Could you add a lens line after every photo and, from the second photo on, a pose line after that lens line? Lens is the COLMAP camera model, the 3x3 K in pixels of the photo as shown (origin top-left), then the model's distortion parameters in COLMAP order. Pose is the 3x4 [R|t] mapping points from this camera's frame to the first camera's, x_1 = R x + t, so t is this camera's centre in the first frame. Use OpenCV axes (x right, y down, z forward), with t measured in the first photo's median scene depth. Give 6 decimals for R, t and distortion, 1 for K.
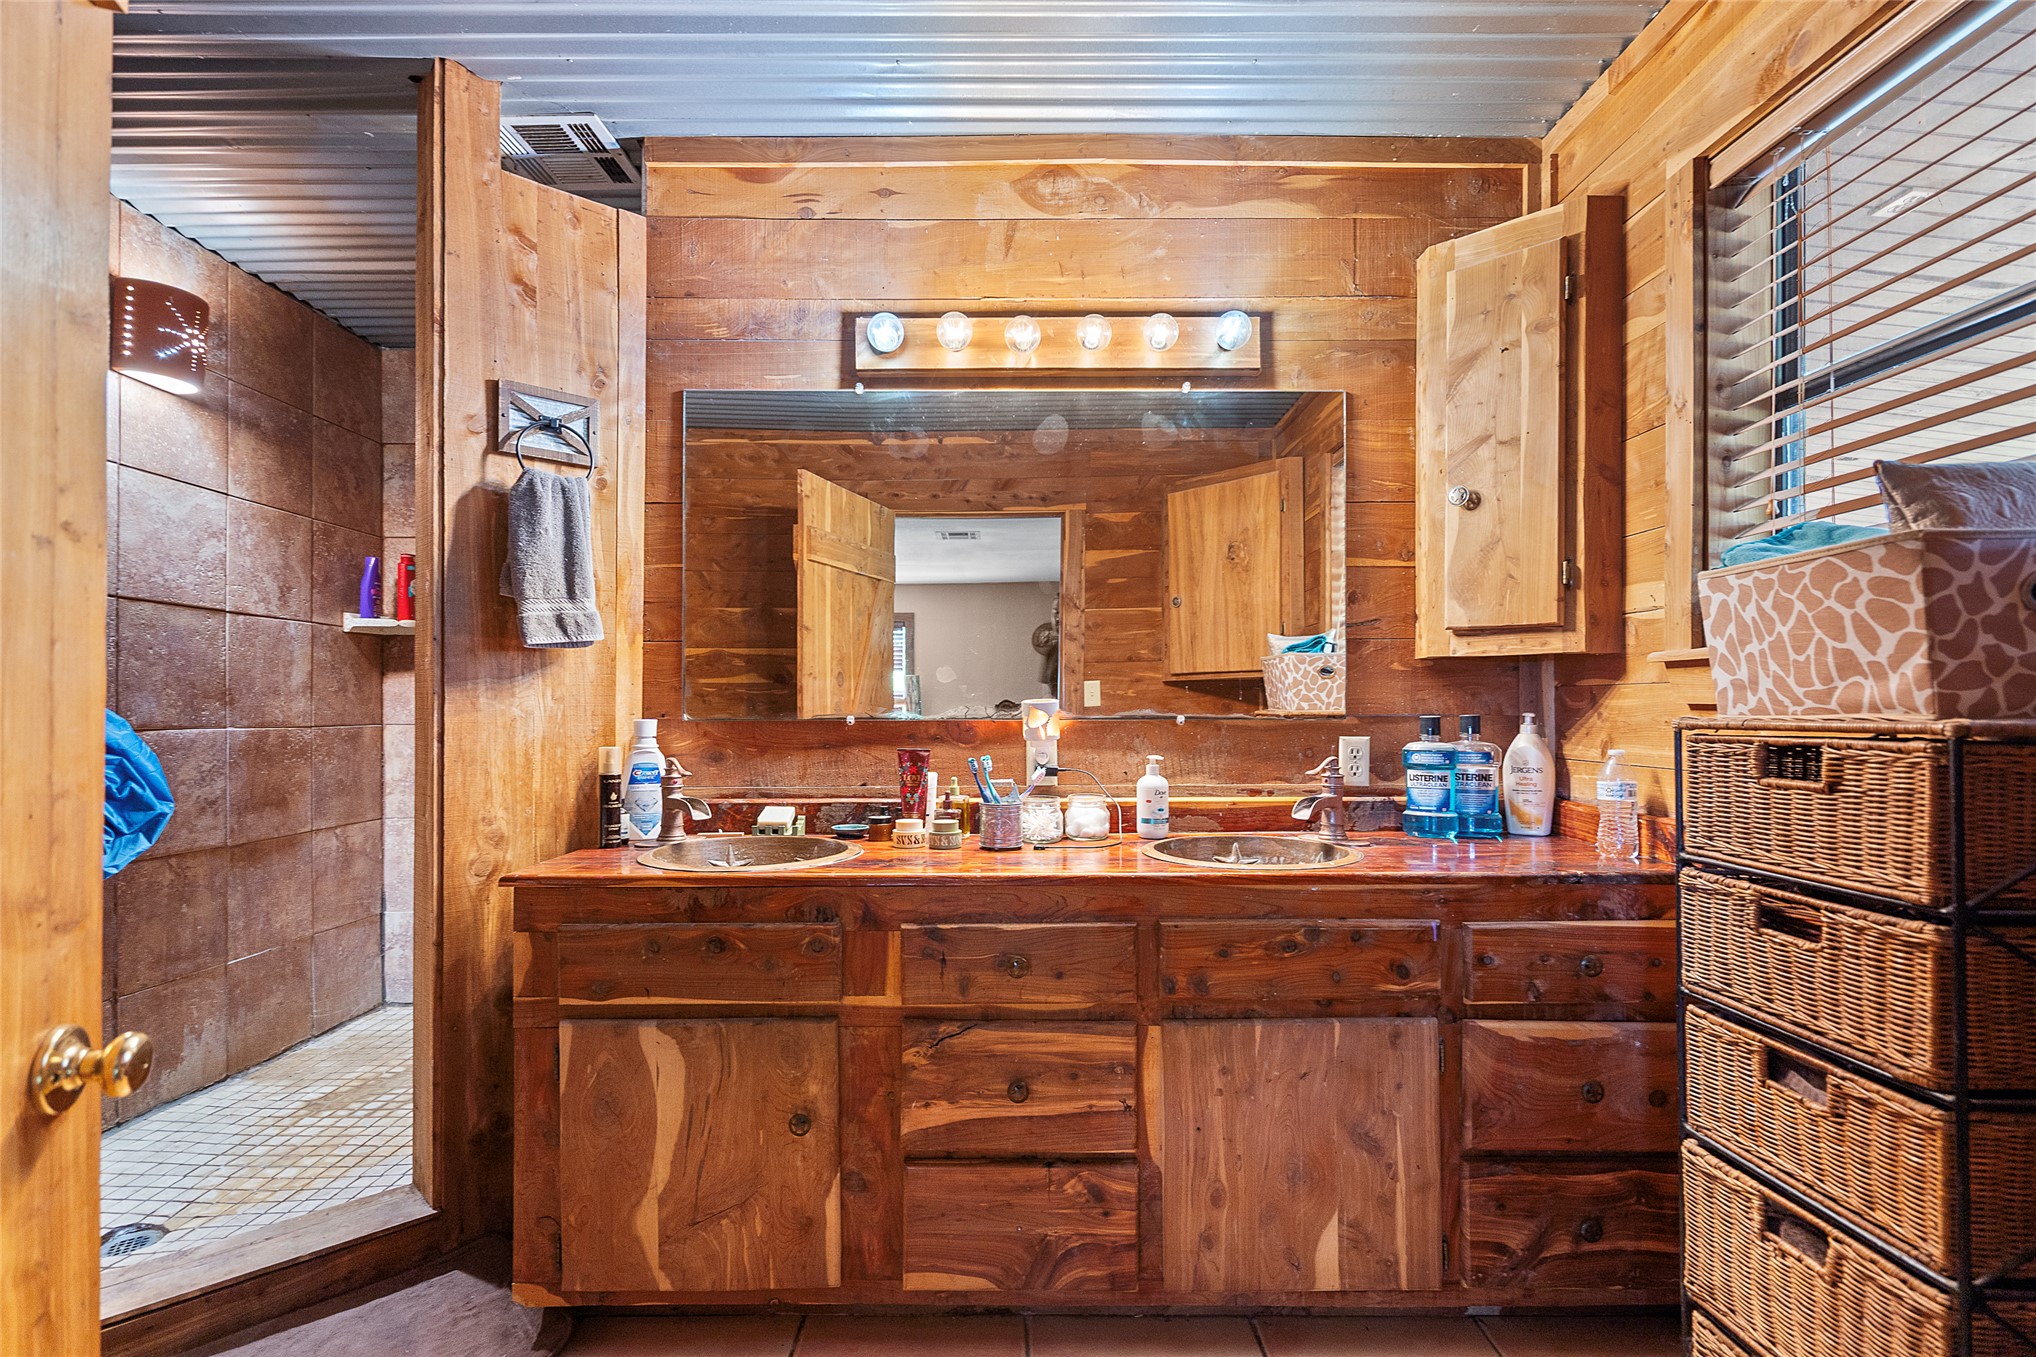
lens RADIAL K [[958.1, 0, 1021.0], [0, 958.1, 696.2], [0, 0, 1]] dist [0.000583, 0.001425]
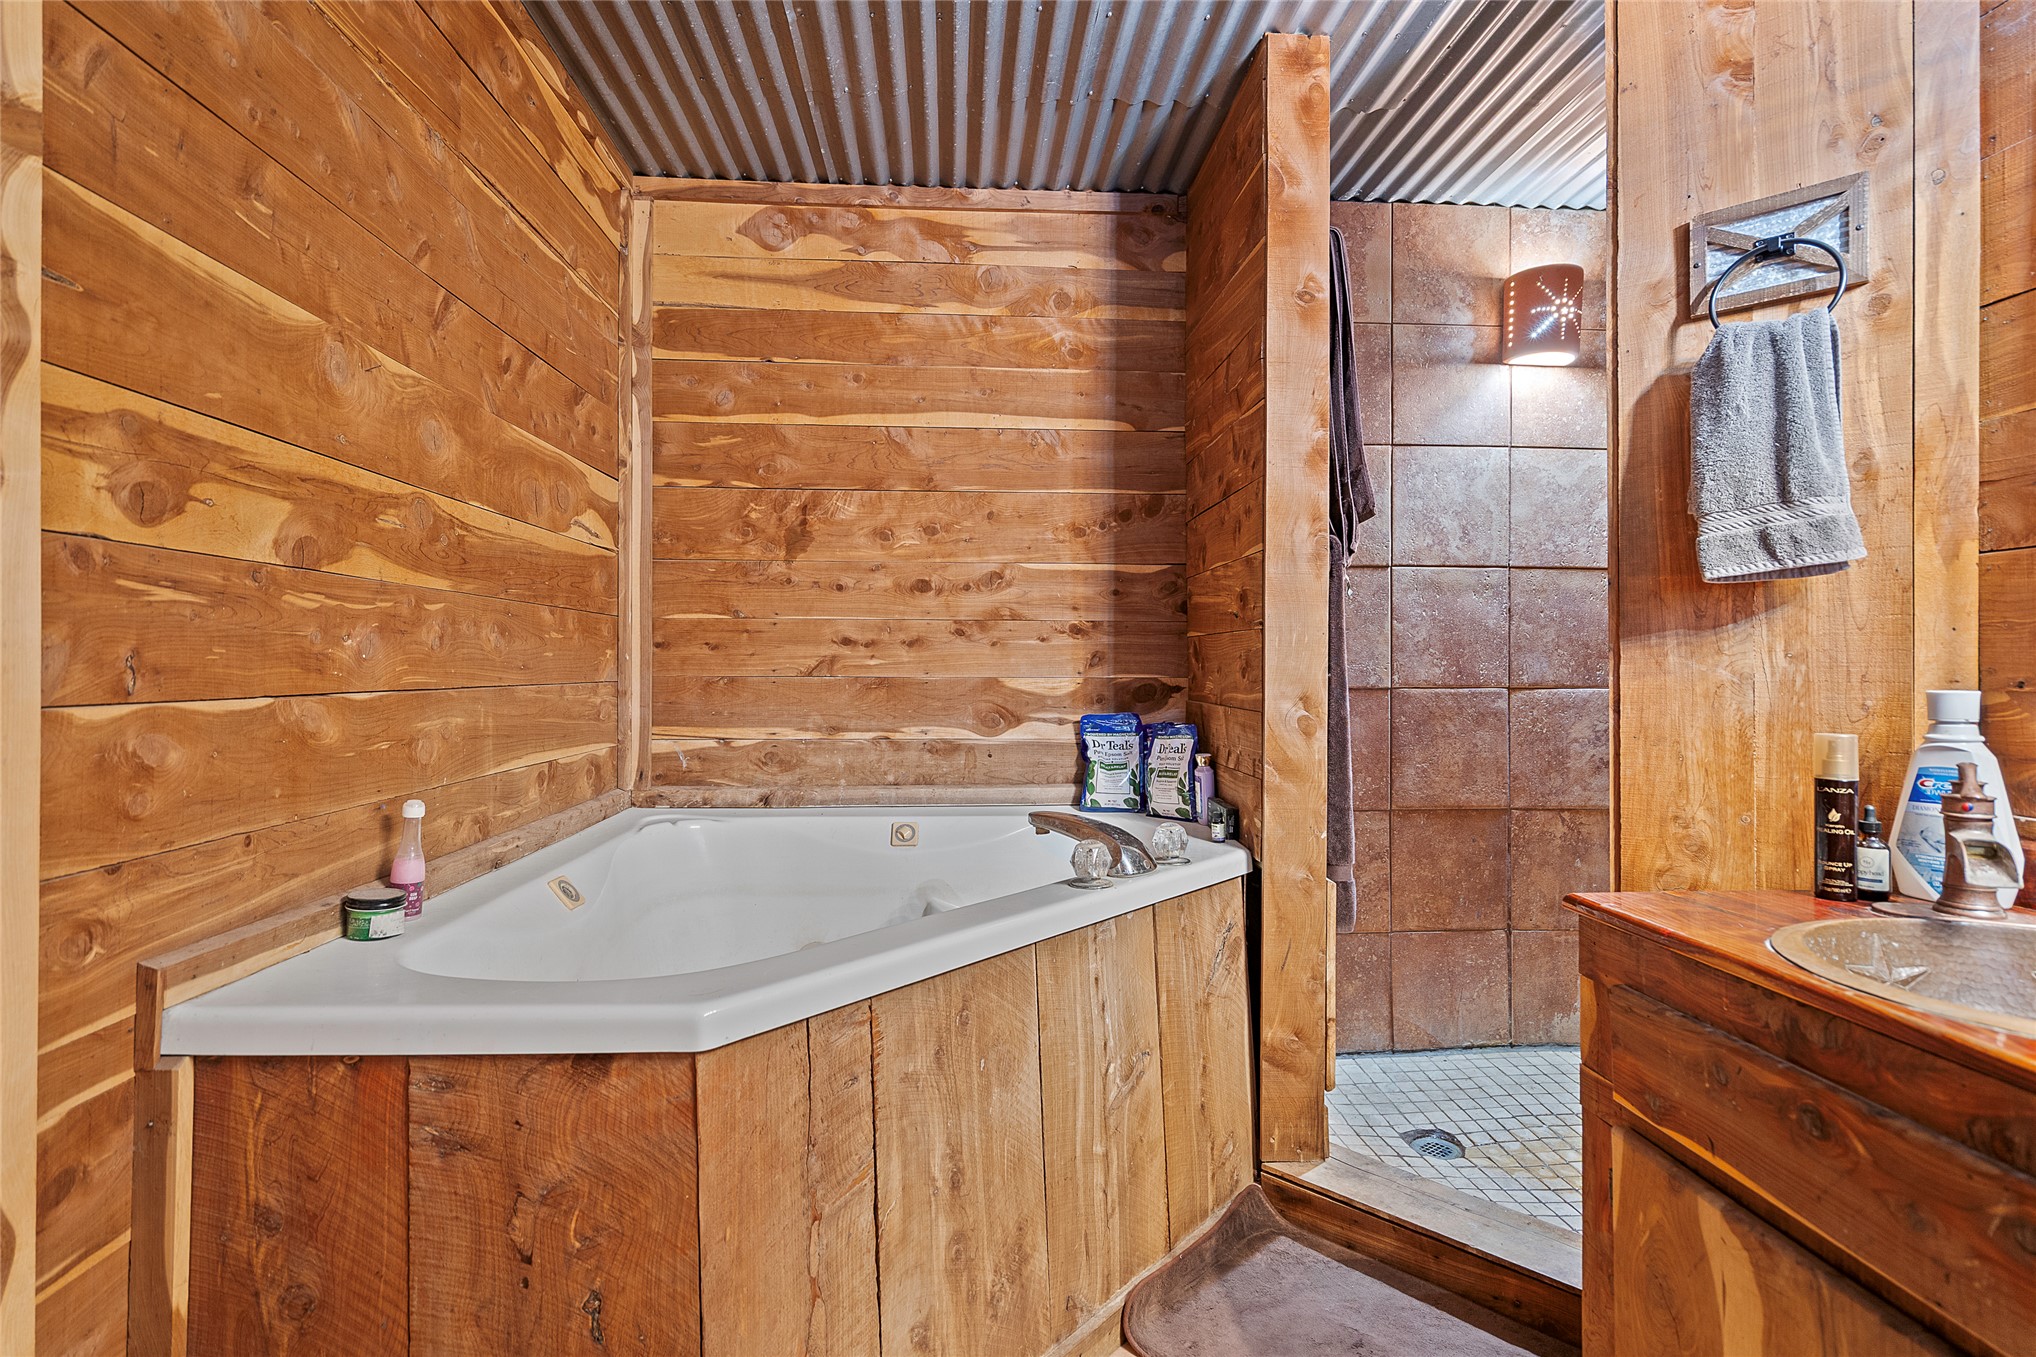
lens RADIAL K [[958.1, 0, 1021.5], [0, 958.1, 658.9], [0, 0, 1]] dist [0.000583, 0.001425]
pose [[0.061749, -0.006056, -0.998073, 0.148119], [0.009456, 0.999940, -0.005482, 0.003404], [0.998047, -0.009099, 0.061803, 0.434314]]
